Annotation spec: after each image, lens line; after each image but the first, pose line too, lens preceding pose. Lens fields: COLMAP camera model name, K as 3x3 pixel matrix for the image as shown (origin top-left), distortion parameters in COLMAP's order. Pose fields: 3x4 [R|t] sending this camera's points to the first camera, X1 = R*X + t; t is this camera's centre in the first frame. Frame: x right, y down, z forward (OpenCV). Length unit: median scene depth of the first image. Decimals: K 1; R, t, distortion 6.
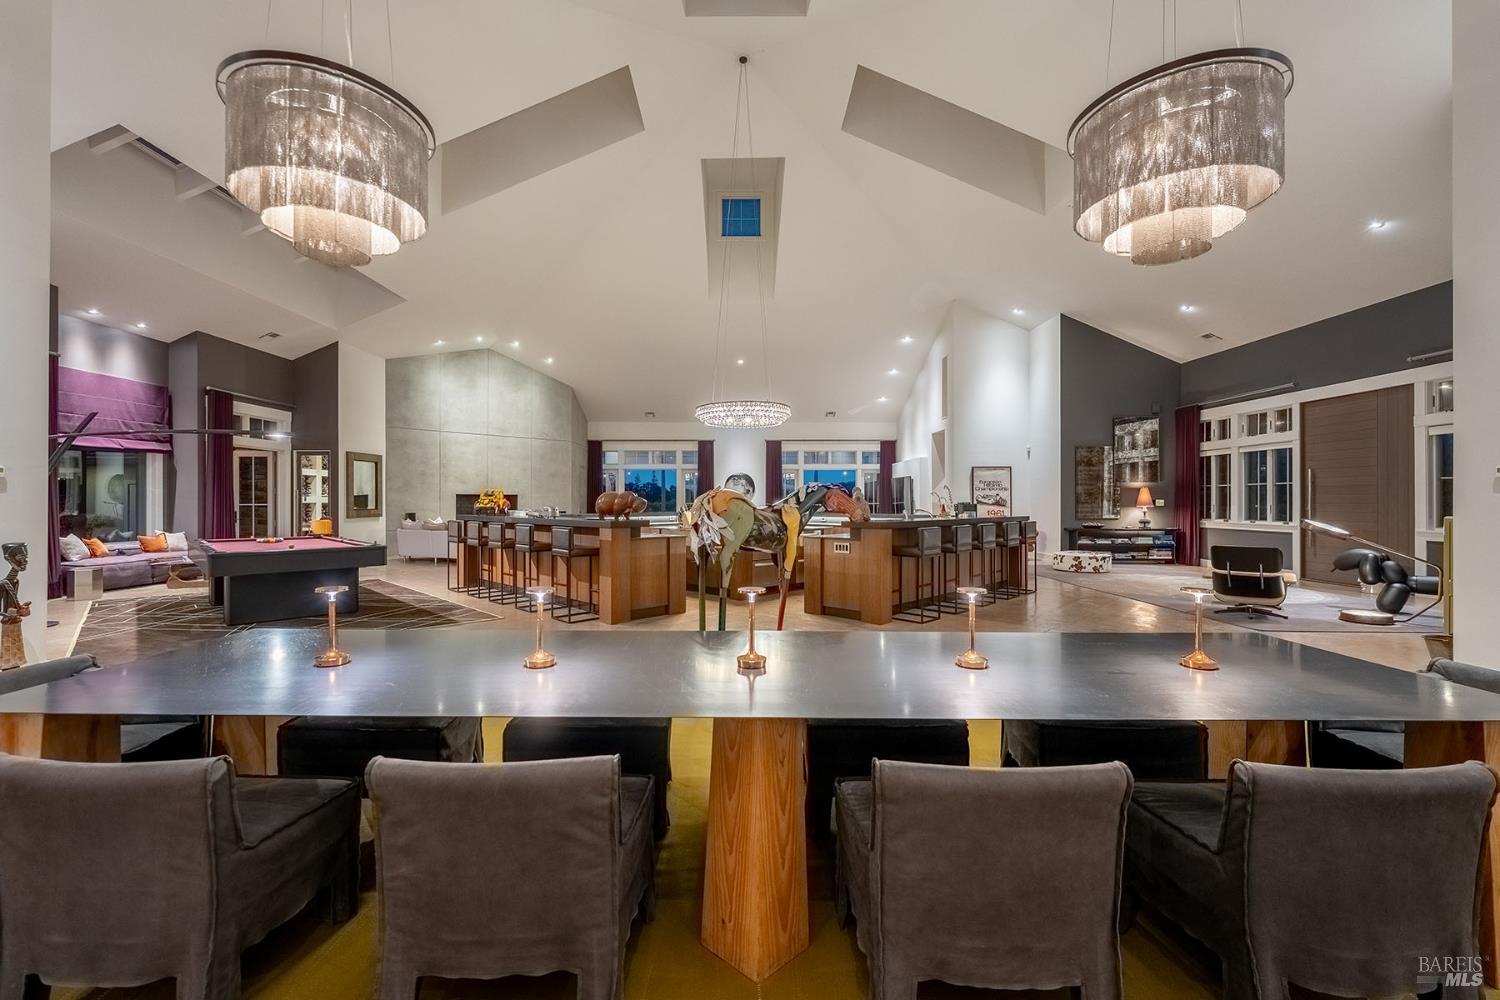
lens RADIAL K [[611.6, 0, 744.3], [0, 611.6, 503.3], [0, 0, 1]] dist [0.000525, 0.000019]
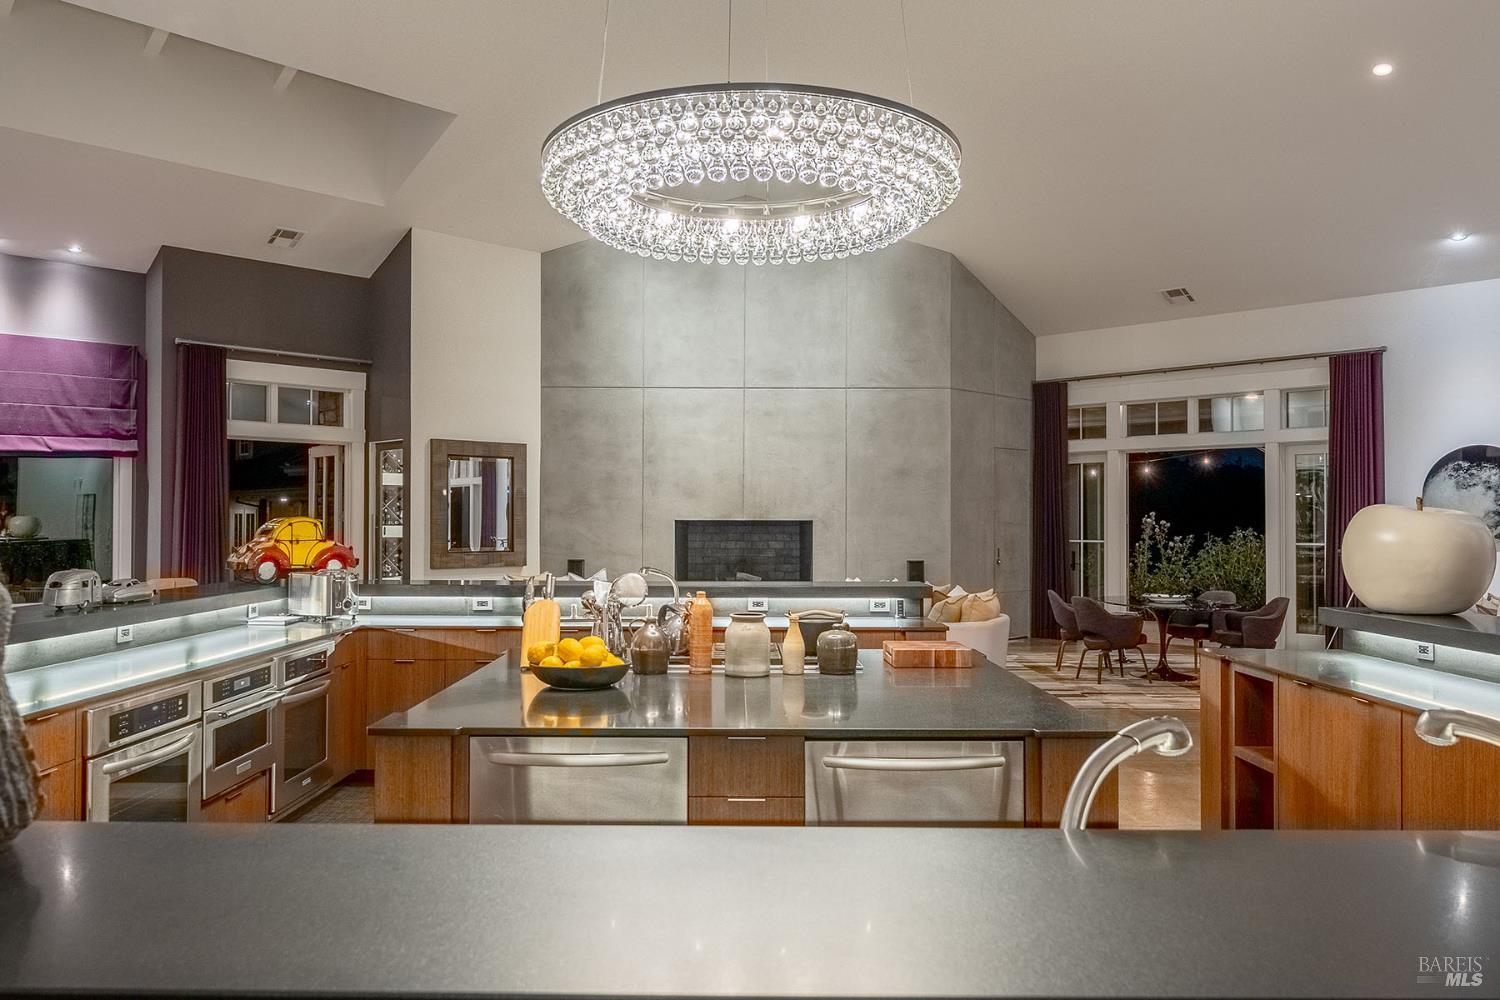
lens RADIAL K [[1166.1, 0, 750.0], [0, 1166.1, 500.0], [0, 0, 1]] dist [-0.001520, 0.001635]
pose [[0.701699, -0.013156, -0.712352, 0.211374], [-0.004616, 0.999725, -0.023010, -0.010852], [0.712458, 0.019434, 0.701445, 0.447056]]
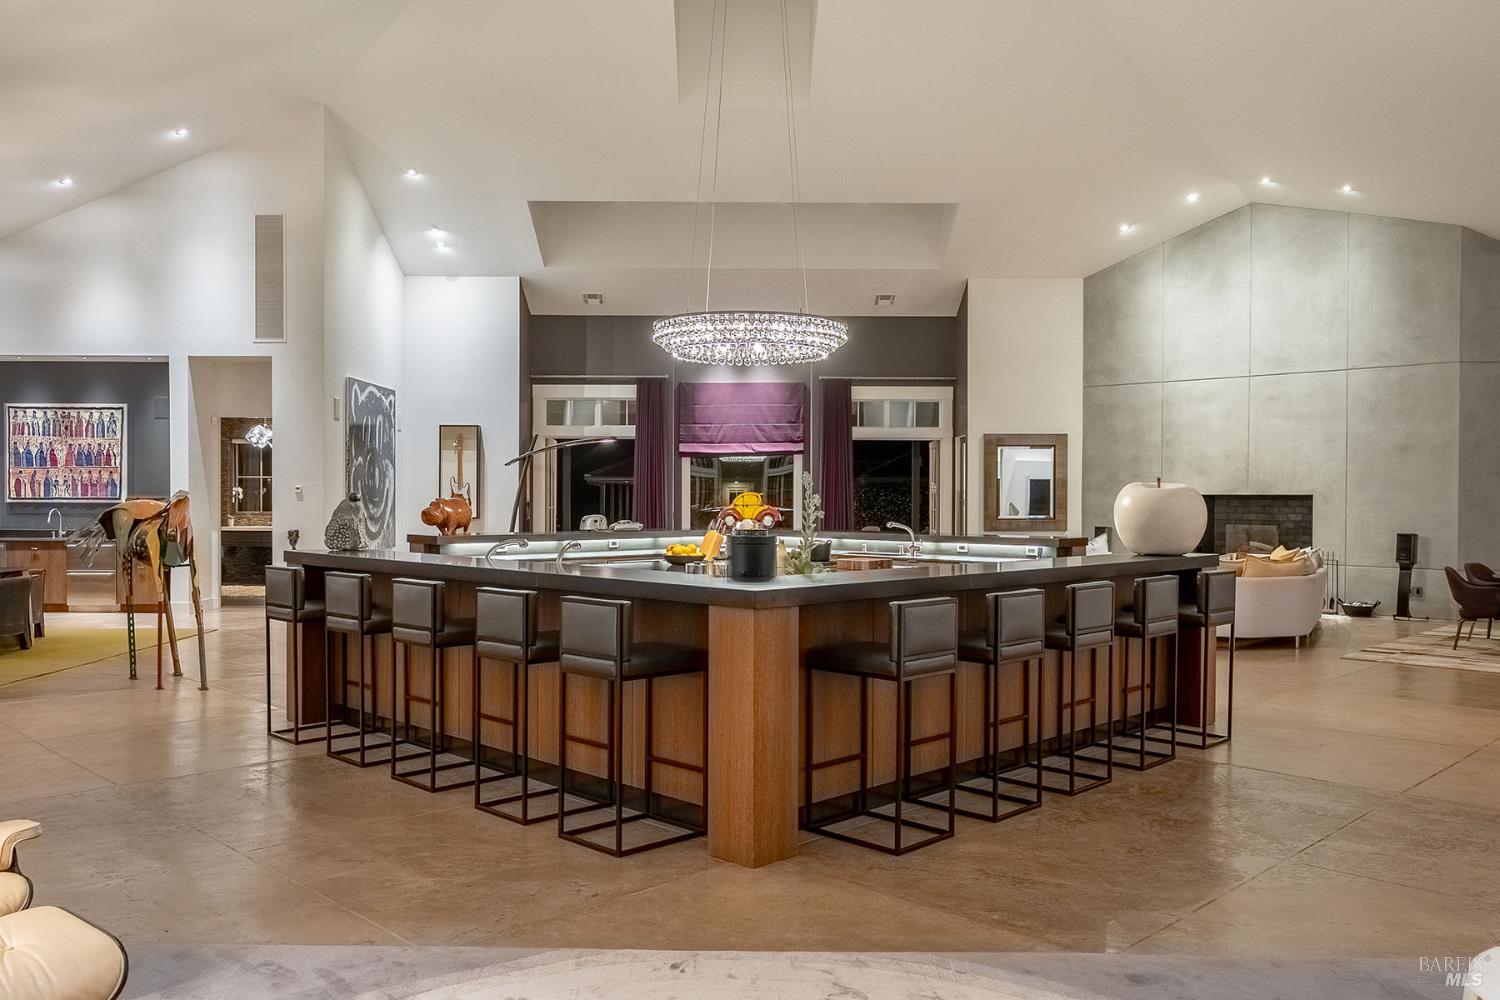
lens RADIAL K [[1195.4, 0, 713.1], [0, 1195.4, 501.5], [0, 0, 1]] dist [-0.006241, -0.004684]
pose [[-0.024445, 0.002878, -0.999697, 0.627730], [-0.007940, 0.999964, 0.003073, -0.009400], [0.999670, 0.008012, -0.024422, 0.646422]]
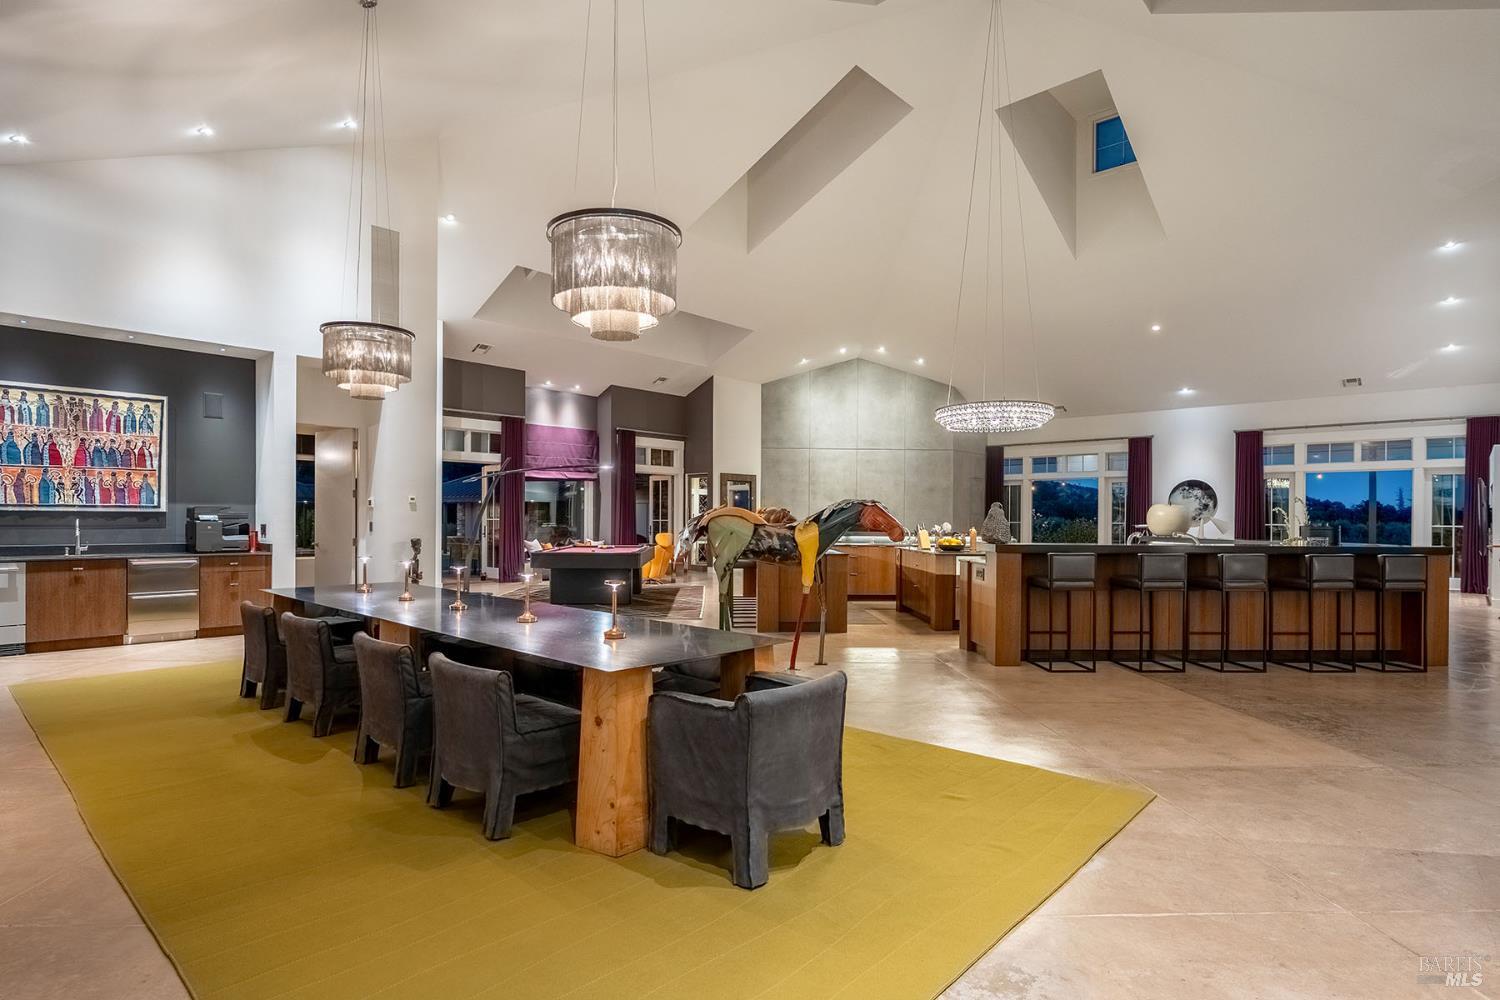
lens RADIAL K [[789.3, 0, 753.6], [0, 789.3, 515.5], [0, 0, 1]] dist [-0.004438, -0.001119]
pose [[0.731572, 0.001665, -0.681762, 0.330971], [-0.008764, 0.999937, -0.006963, 0.001787], [0.681708, 0.011069, 0.731541, -0.006789]]
